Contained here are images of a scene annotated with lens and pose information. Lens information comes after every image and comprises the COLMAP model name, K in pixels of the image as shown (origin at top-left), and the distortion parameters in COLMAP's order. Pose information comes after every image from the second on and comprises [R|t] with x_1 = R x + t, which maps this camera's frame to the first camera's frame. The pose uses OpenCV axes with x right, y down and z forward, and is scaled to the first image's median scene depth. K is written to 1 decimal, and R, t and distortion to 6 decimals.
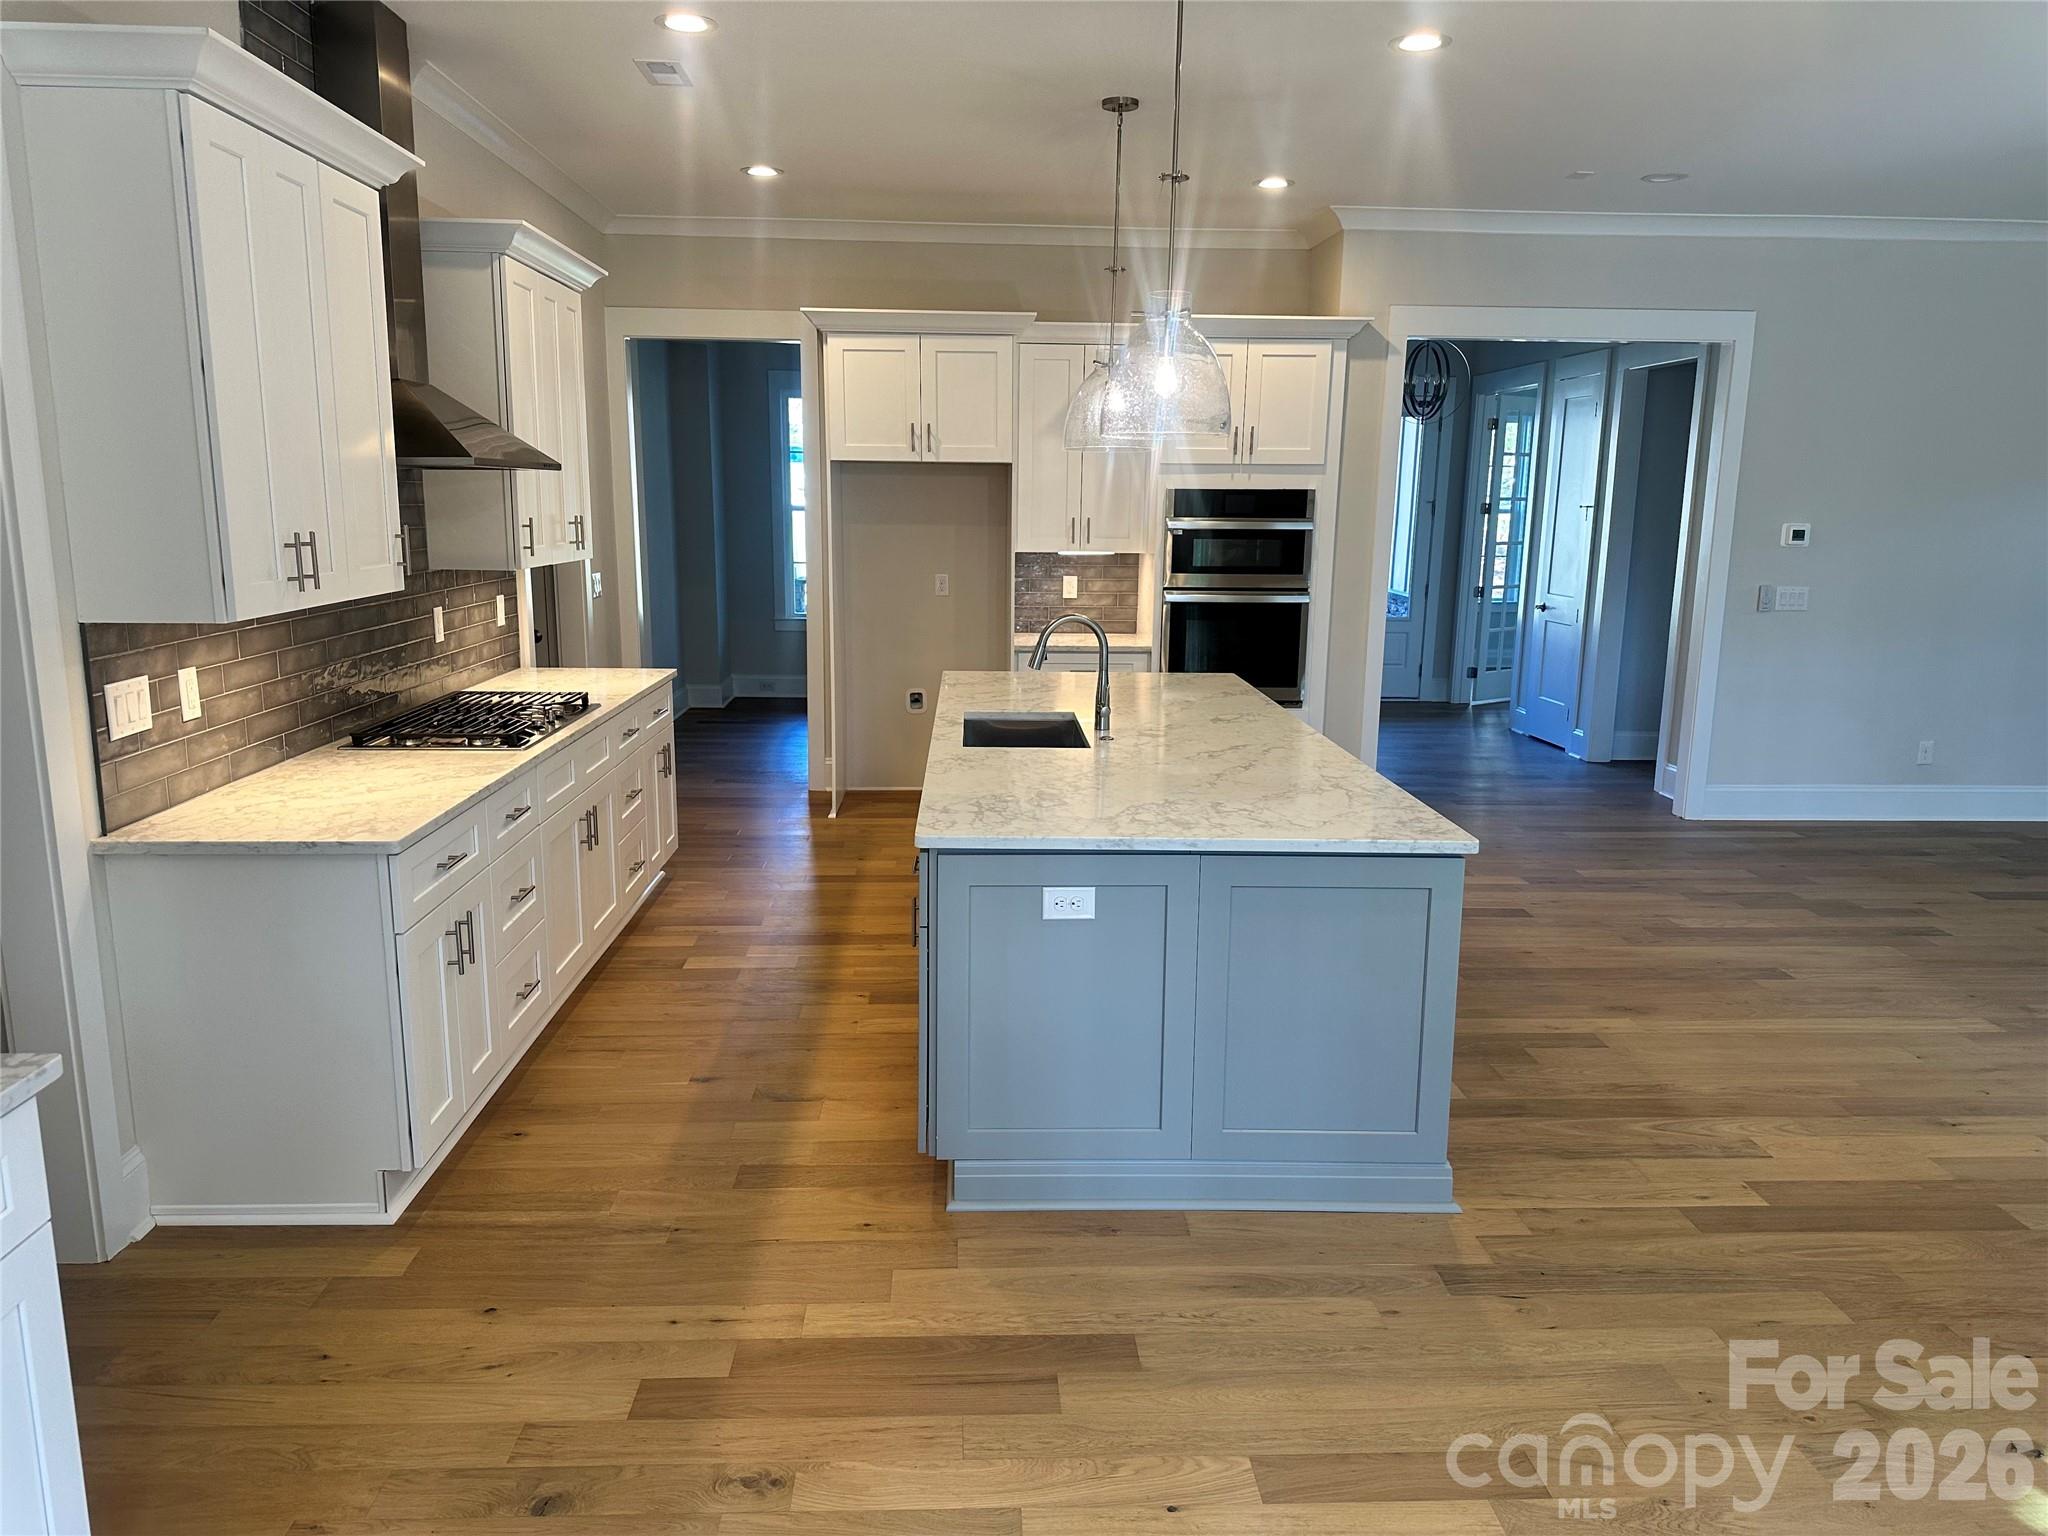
lens RADIAL K [[1437.8, 0, 998.7], [0, 1437.8, 804.1], [0, 0, 1]] dist [0.044212, -0.053159]
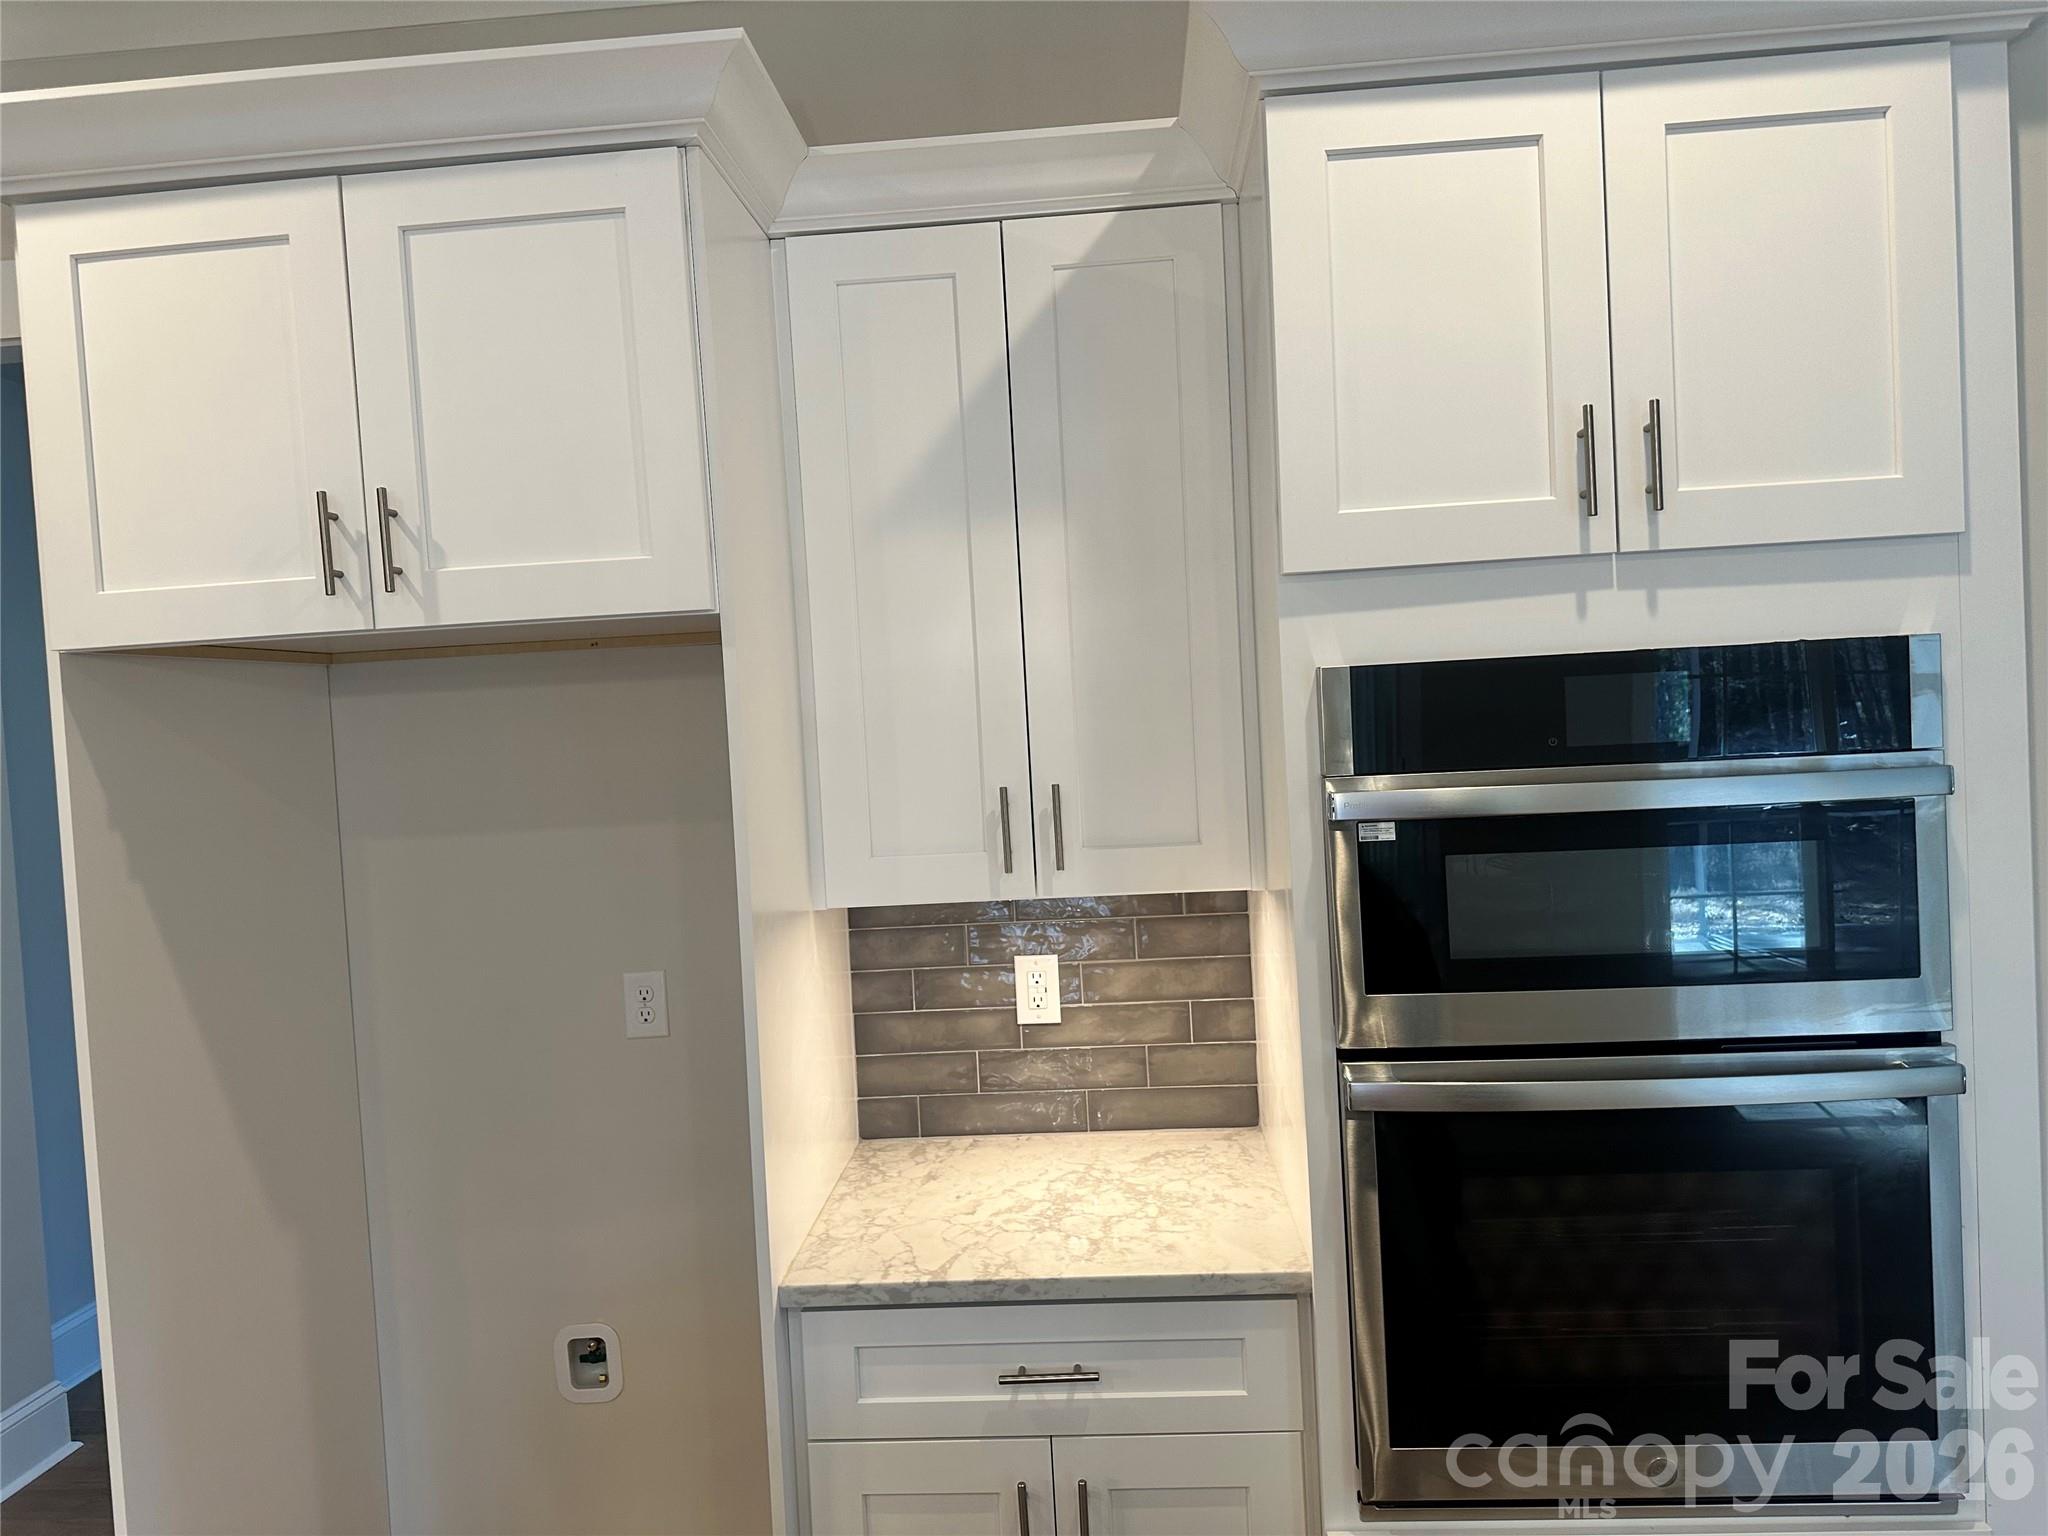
lens RADIAL K [[1437.8, 0, 1008.7], [0, 1437.8, 755.9], [0, 0, 1]] dist [0.044212, -0.053159]
pose [[0.992674, -0.059146, -0.105355, 0.090014], [0.040142, 0.983903, -0.174135, -0.164439], [0.113959, 0.168630, 0.979070, 0.760032]]
